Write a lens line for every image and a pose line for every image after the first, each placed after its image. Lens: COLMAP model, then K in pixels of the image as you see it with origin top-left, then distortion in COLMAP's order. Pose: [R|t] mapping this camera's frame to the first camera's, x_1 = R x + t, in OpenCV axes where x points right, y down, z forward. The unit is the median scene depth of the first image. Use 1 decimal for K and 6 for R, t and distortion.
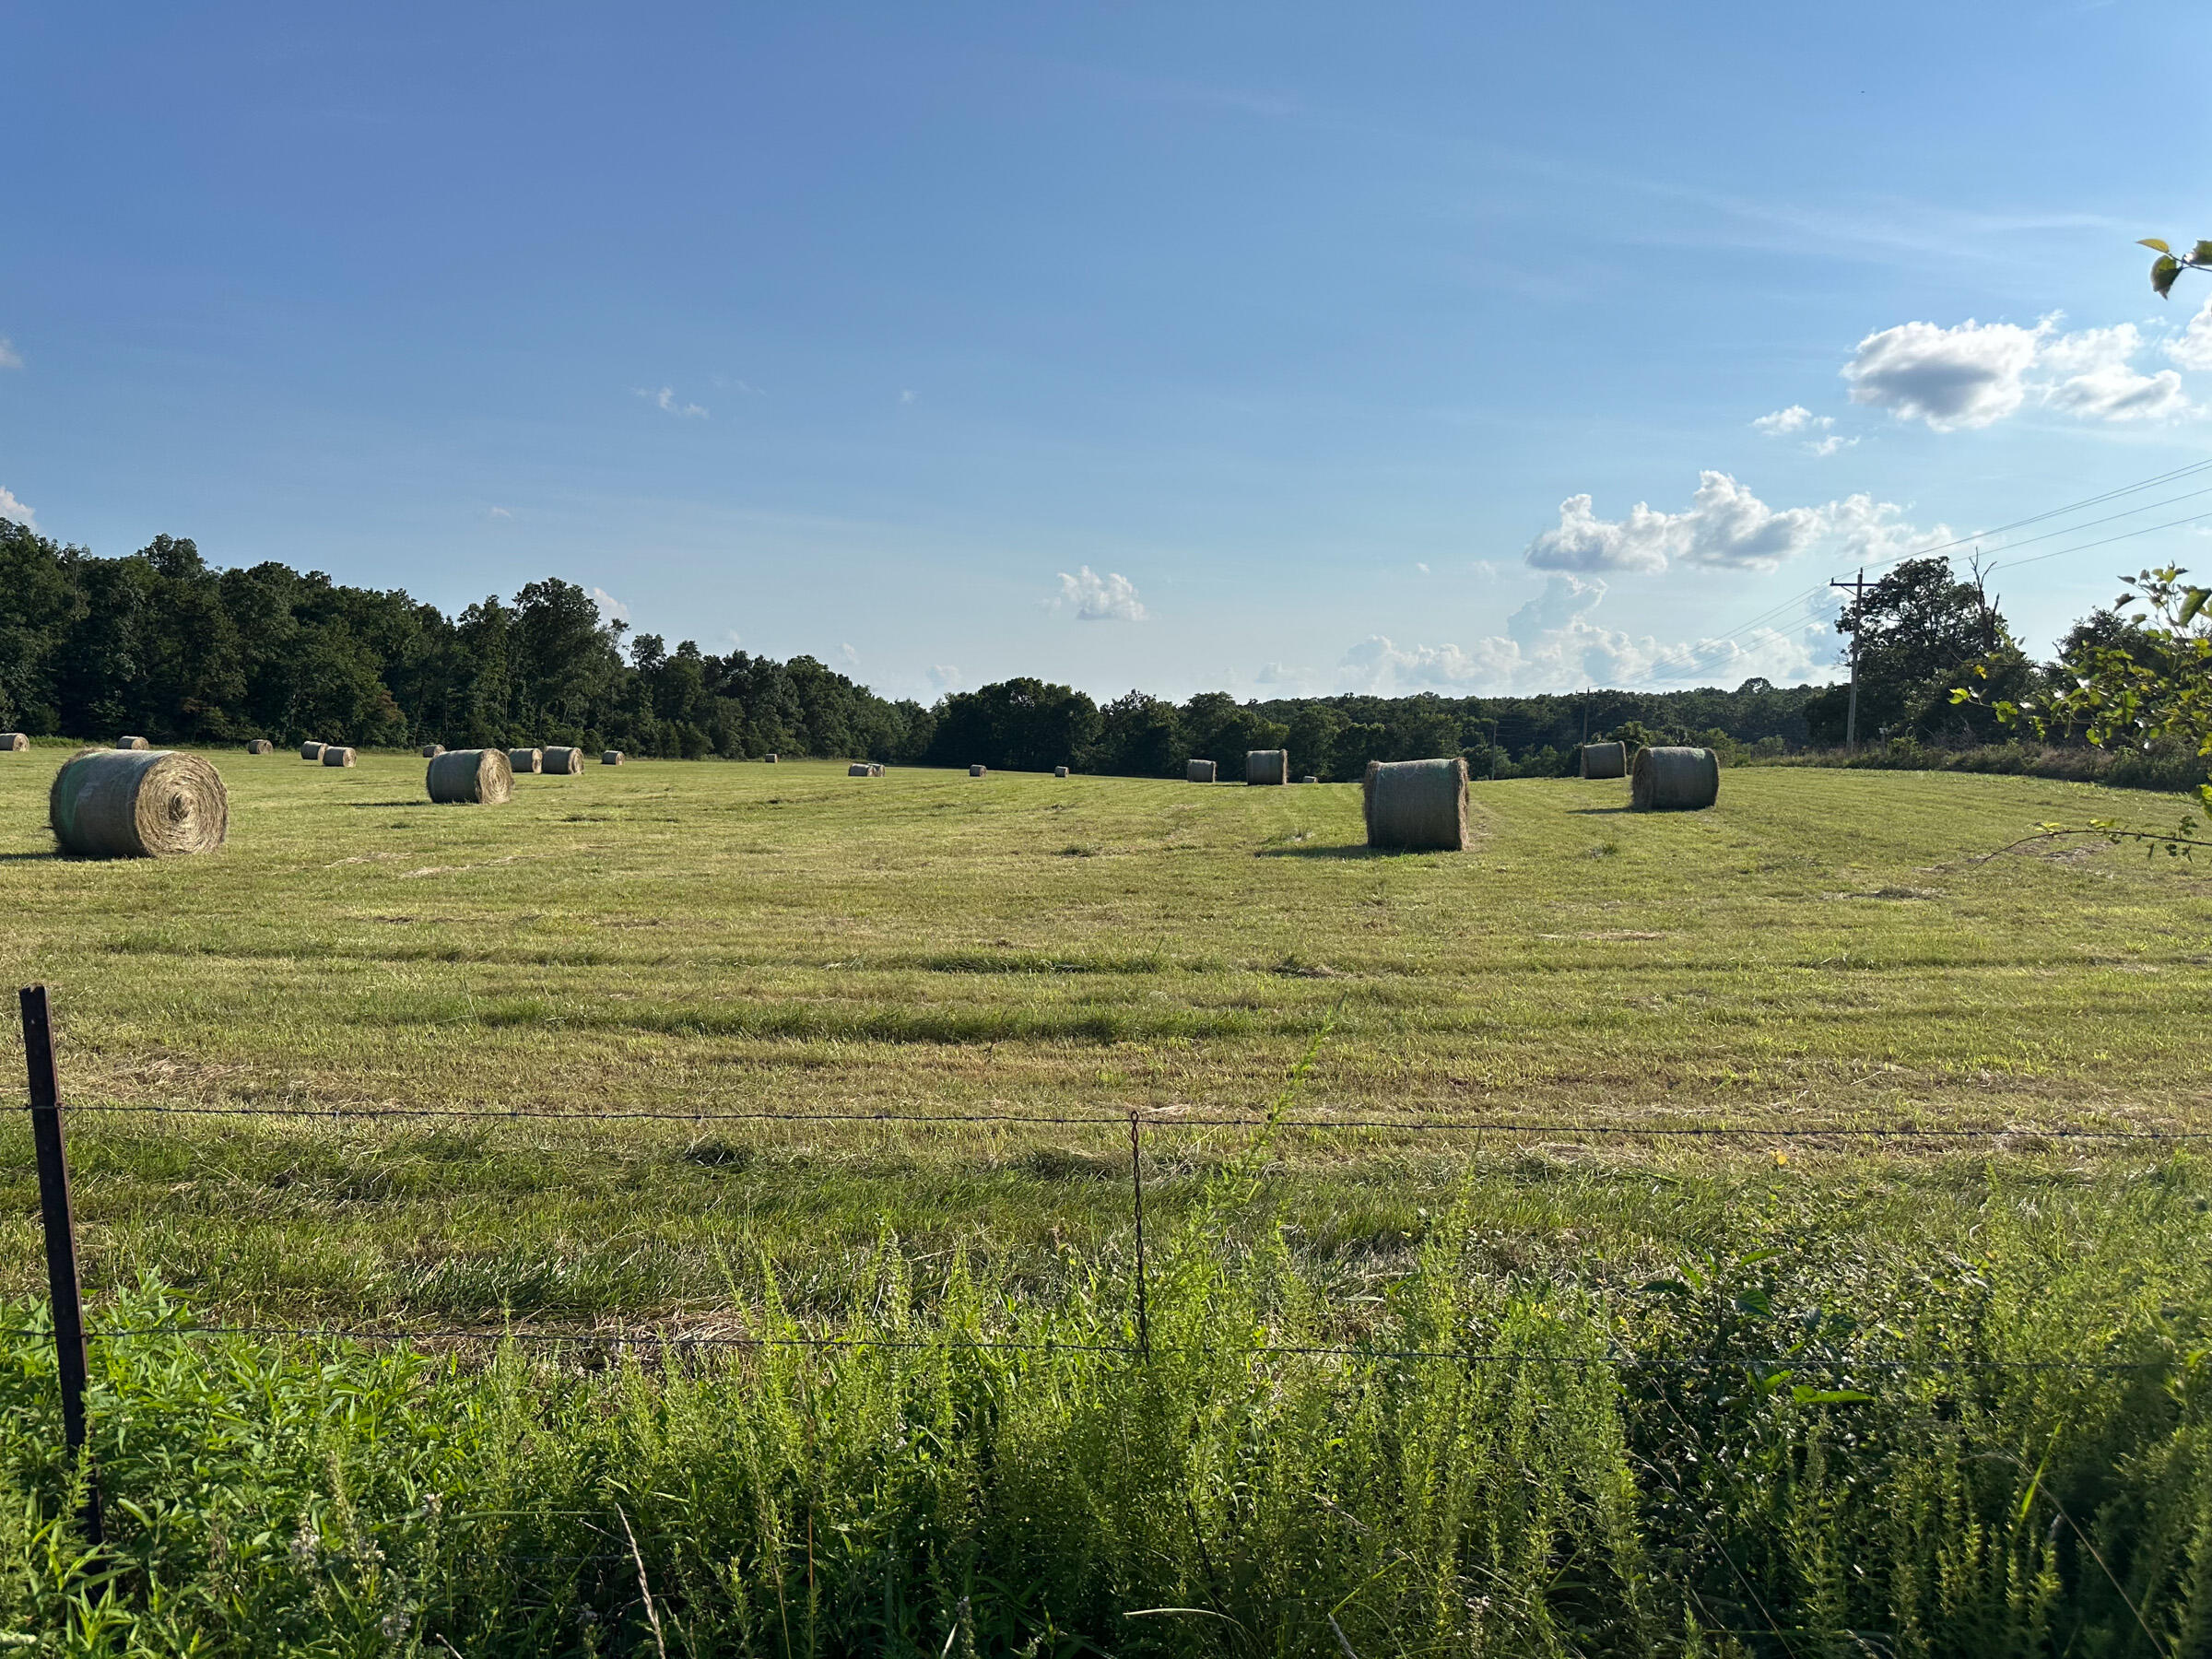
lens RADIAL K [[1554.6, 0, 1116.6], [0, 1554.6, 851.9], [0, 0, 1]] dist [0.137233, -0.000885]
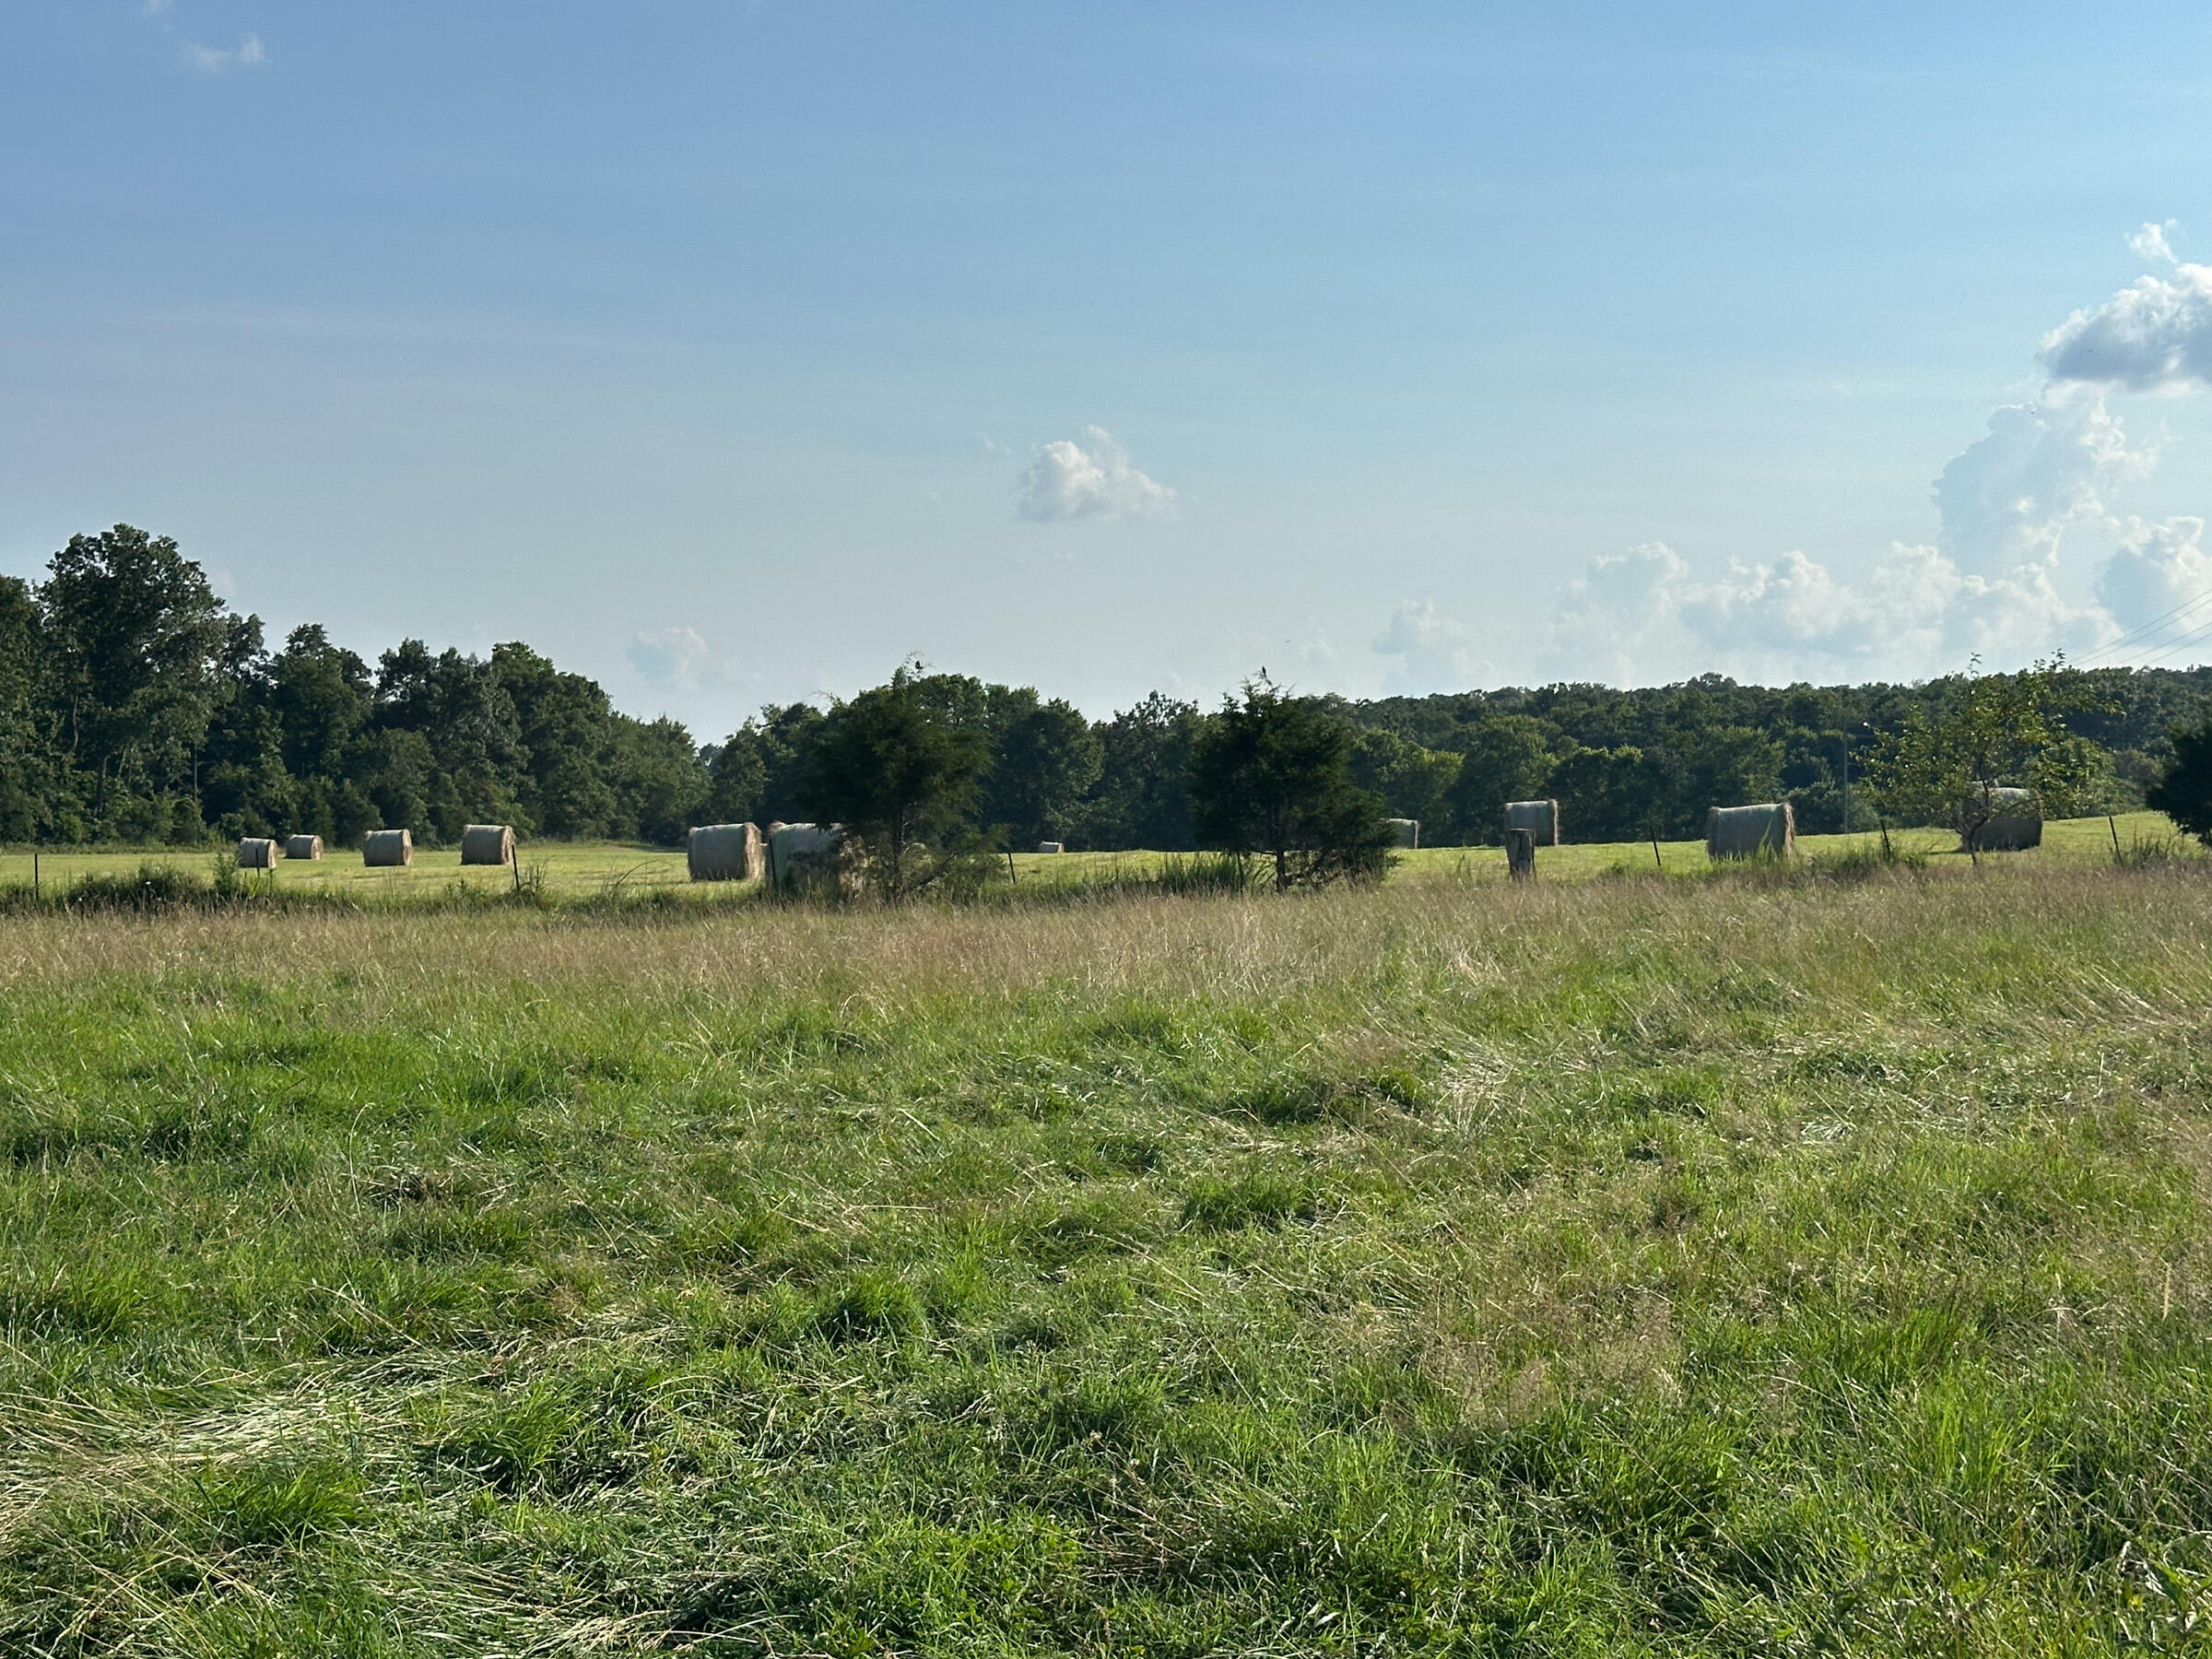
lens RADIAL K [[3397.8, 0, 1106.0], [0, 3397.8, 829.5], [0, 0, 1]] dist [0.136022, -0.109603]
pose [[0.999471, -0.025763, 0.019834, -0.031007], [0.026896, 0.997887, -0.059153, 0.008878], [-0.018269, 0.059655, 0.998052, -0.140314]]
